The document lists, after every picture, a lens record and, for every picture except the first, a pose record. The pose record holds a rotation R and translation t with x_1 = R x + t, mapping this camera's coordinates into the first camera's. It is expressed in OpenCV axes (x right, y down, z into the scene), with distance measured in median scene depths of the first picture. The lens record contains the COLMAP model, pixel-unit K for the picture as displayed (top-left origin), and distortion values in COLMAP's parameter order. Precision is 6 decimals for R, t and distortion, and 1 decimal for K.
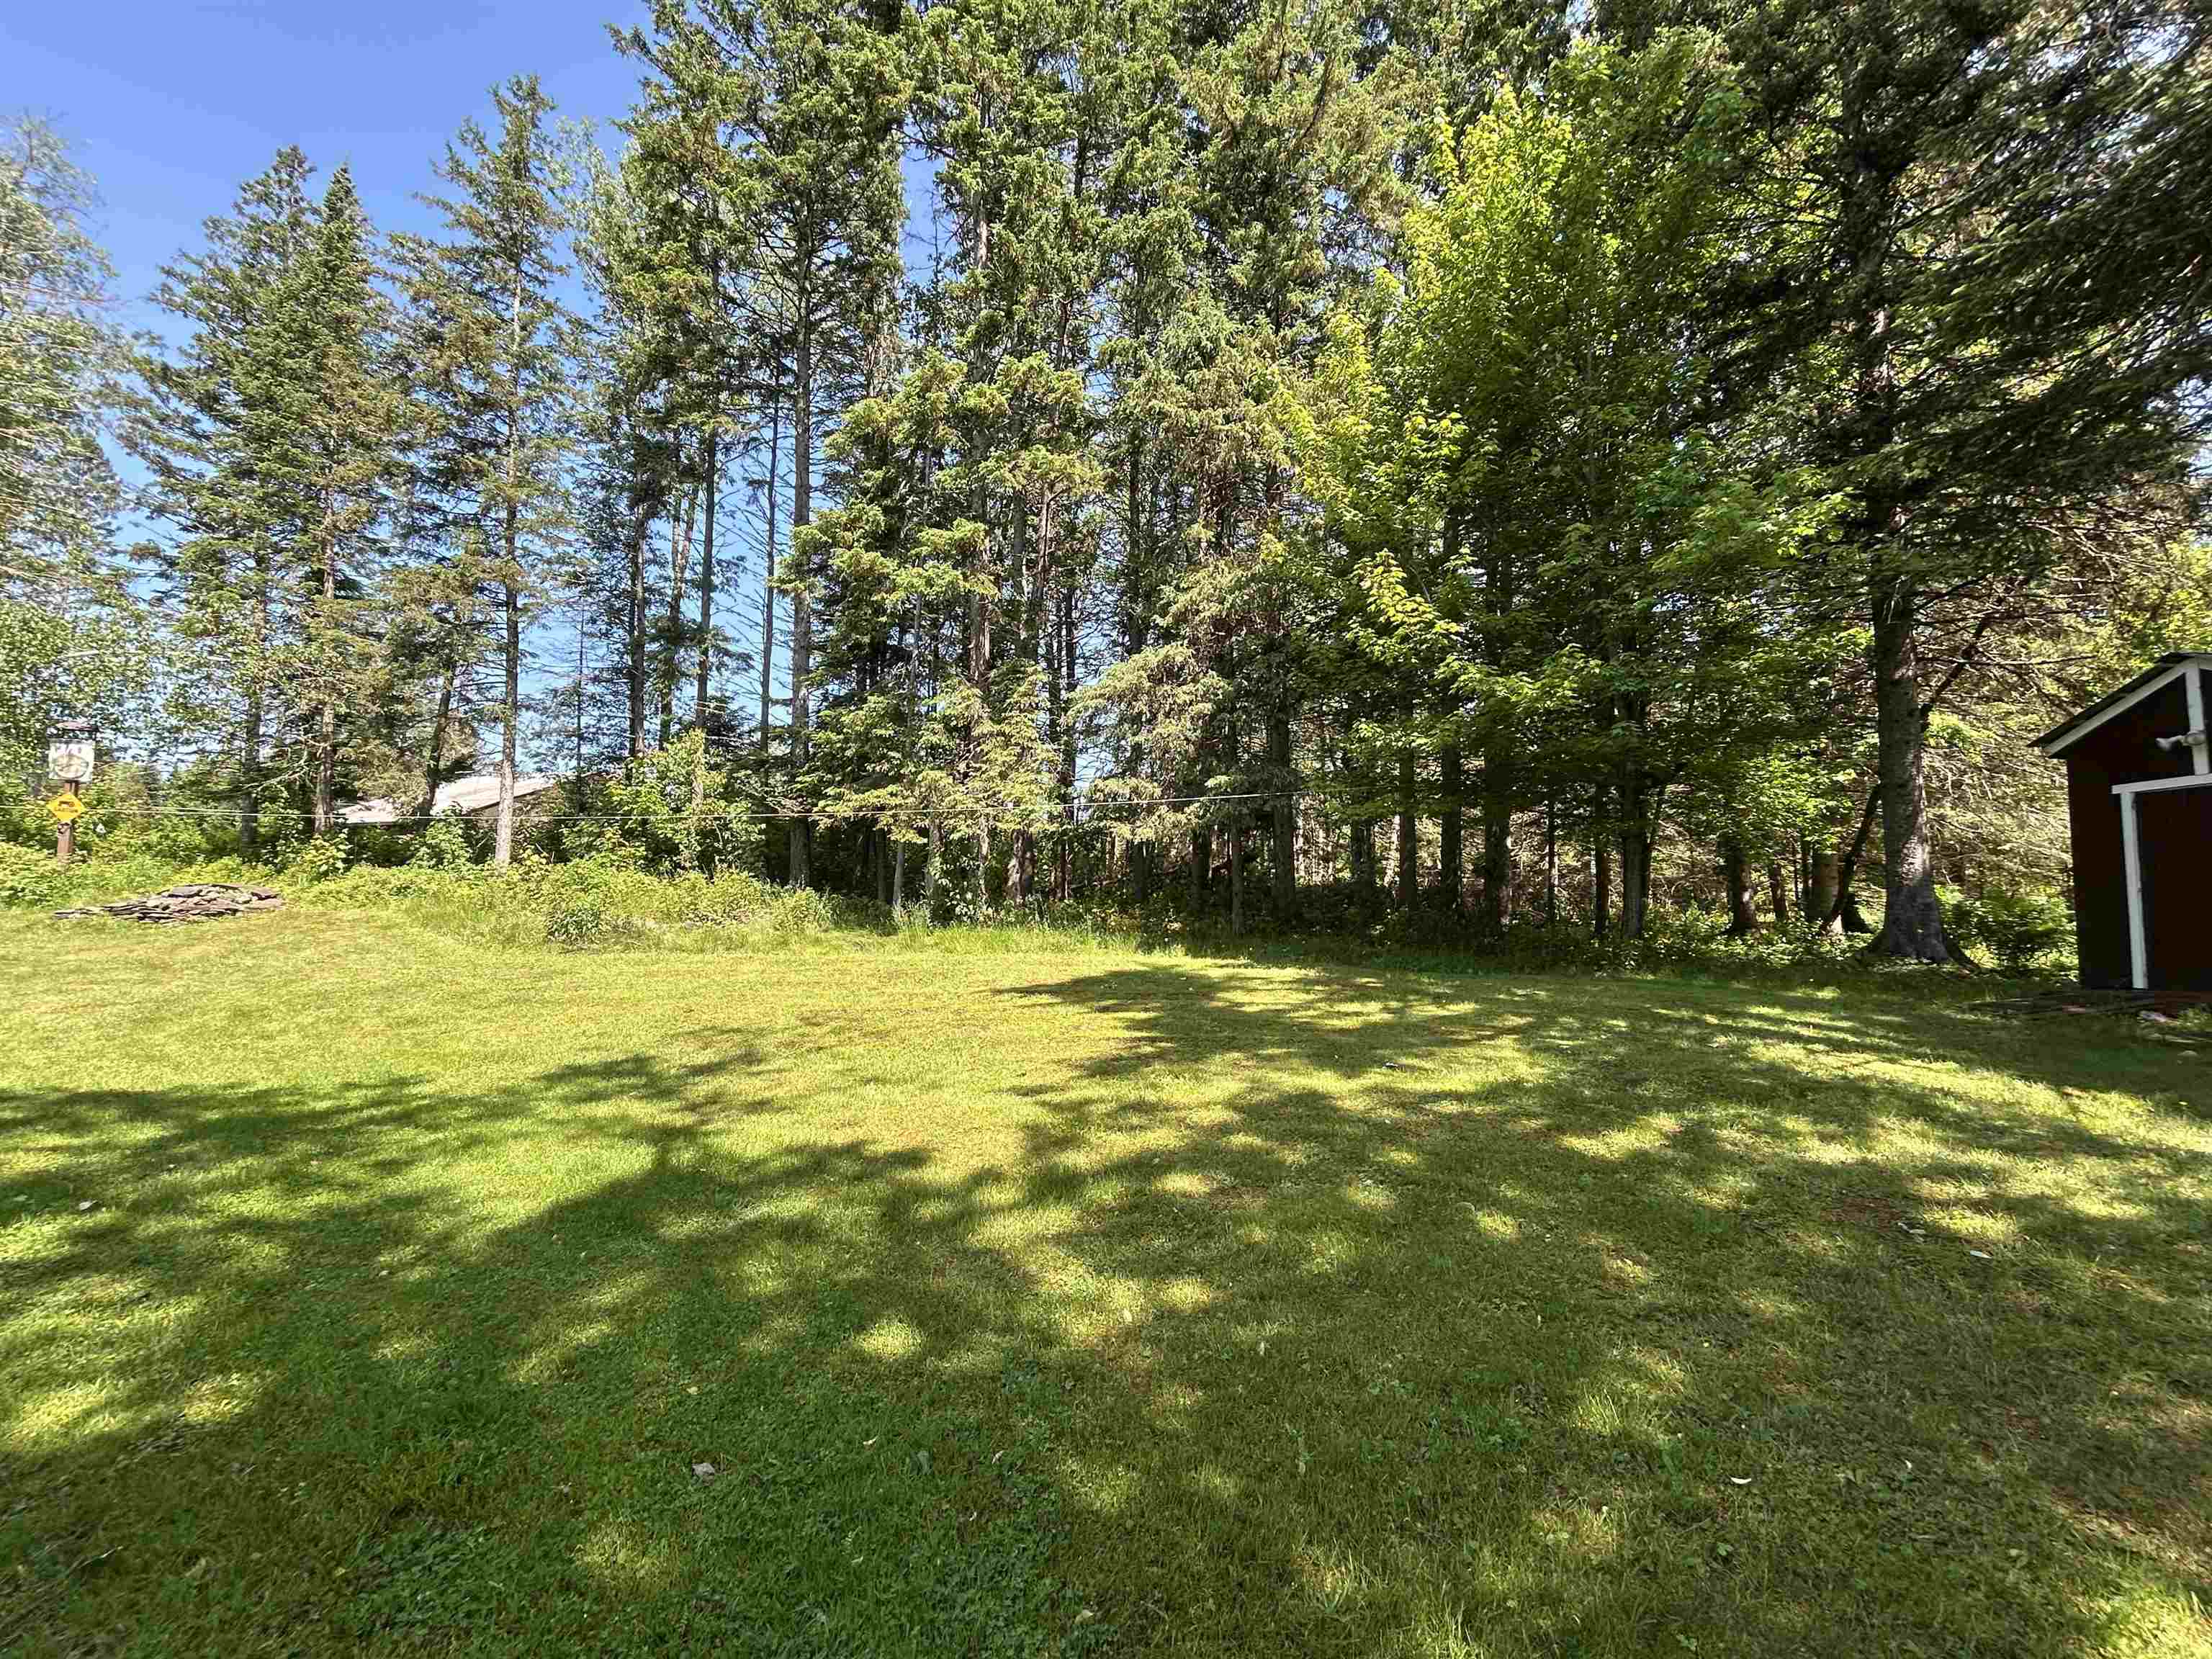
lens RADIAL K [[959.3, 0, 1096.4], [0, 959.3, 832.6], [0, 0, 1]] dist [-0.001088, 0.000067]
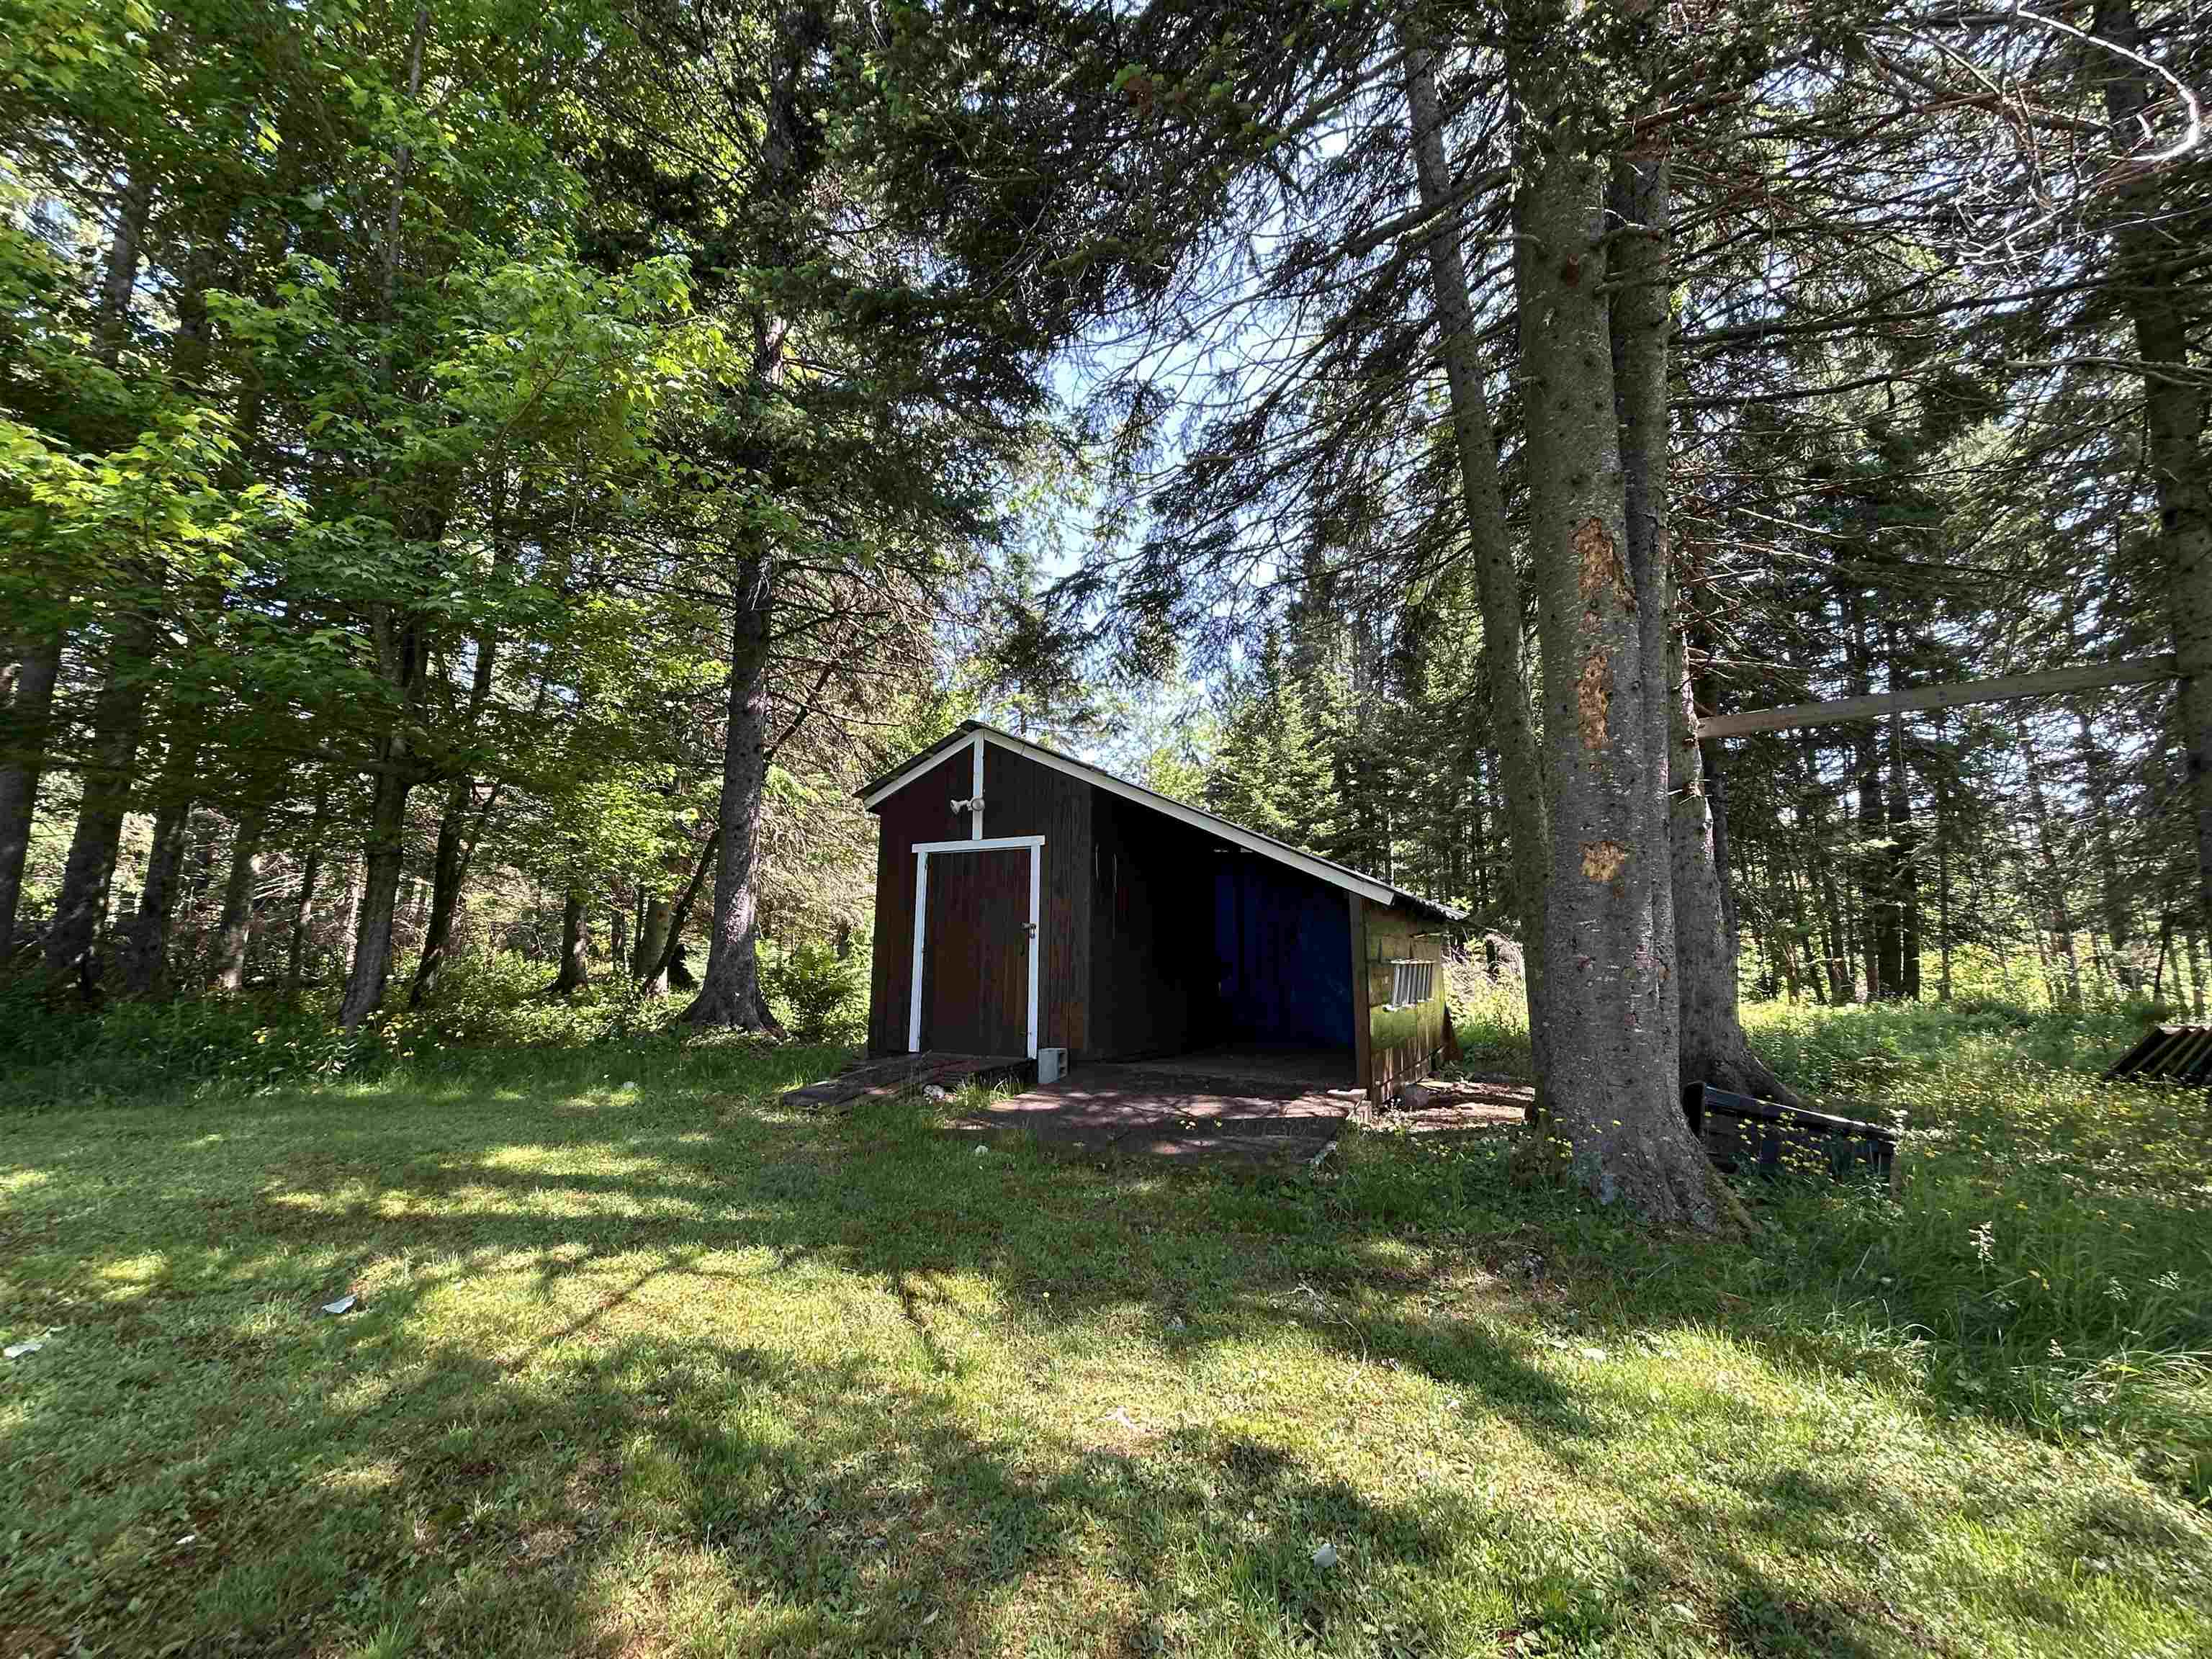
lens RADIAL K [[959.3, 0, 1099.3], [0, 959.3, 819.1], [0, 0, 1]] dist [-0.001088, 0.000067]
pose [[0.480739, 0.127209, 0.867587, 0.221554], [-0.075045, 0.991760, -0.103833, 0.010549], [-0.873647, -0.015191, 0.486324, 0.267774]]
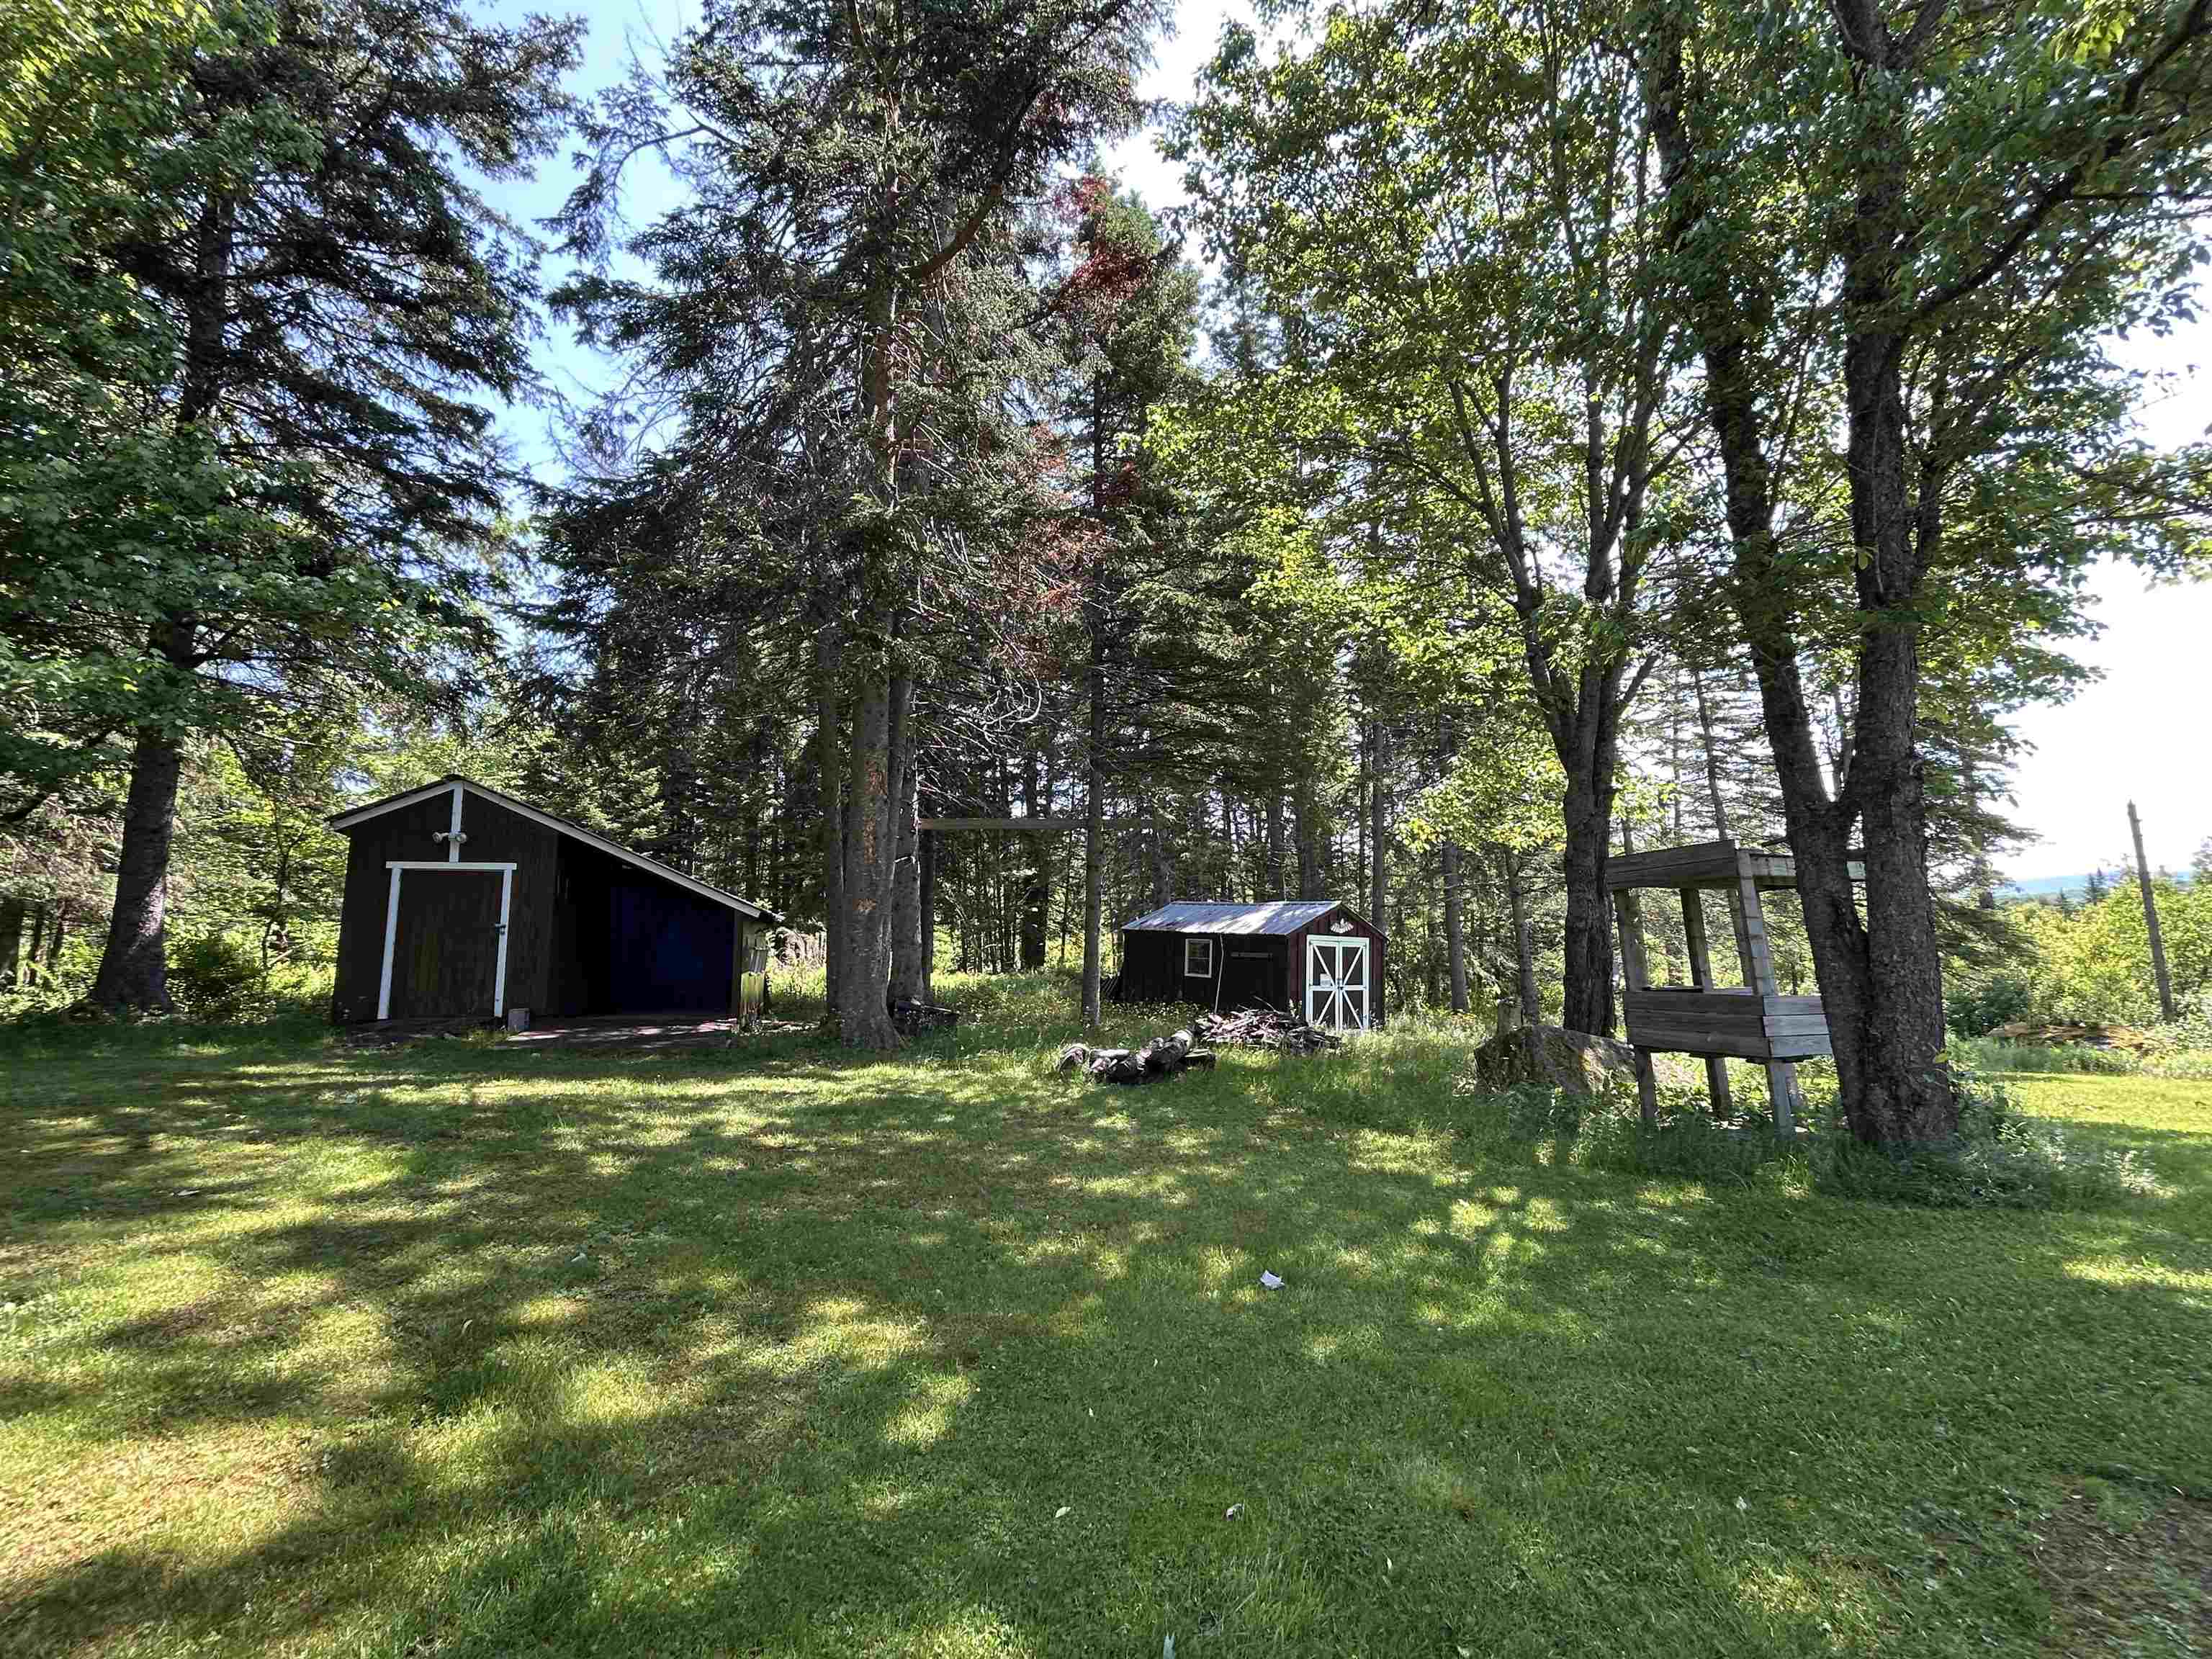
lens RADIAL K [[959.3, 0, 1097.4], [0, 959.3, 823.4], [0, 0, 1]] dist [-0.001088, 0.000067]
pose [[-0.219187, 0.122744, 0.967931, -0.310731], [-0.075340, 0.986964, -0.142218, 0.009163], [-0.972770, -0.104096, -0.207083, 0.262142]]
